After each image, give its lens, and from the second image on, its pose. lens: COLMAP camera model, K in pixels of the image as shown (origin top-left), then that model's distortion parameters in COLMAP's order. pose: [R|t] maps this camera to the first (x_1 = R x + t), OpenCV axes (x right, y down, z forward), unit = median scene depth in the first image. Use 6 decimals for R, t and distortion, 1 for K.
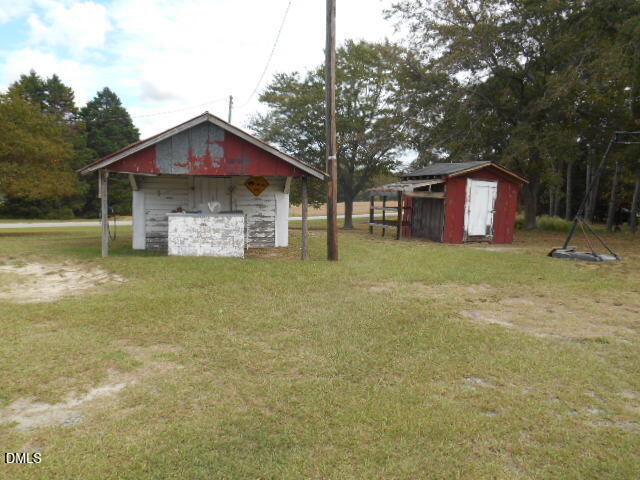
lens RADIAL K [[511.4, 0, 302.2], [0, 511.4, 242.1], [0, 0, 1]] dist [-0.066171, 0.043971]
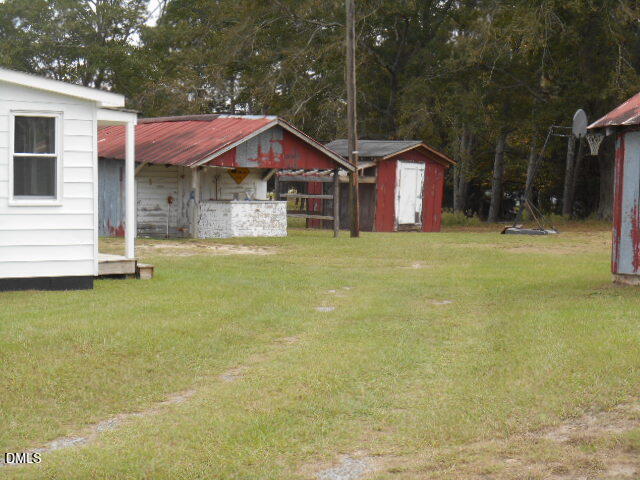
lens RADIAL K [[1313.2, 0, 320.0], [0, 1313.2, 240.0], [0, 0, 1]] dist [0.568520, -0.005301]
pose [[0.901559, -0.030088, 0.431608, -0.825883], [0.045711, 0.998620, -0.025867, 0.071162], [-0.430234, 0.043049, 0.901690, -1.065269]]
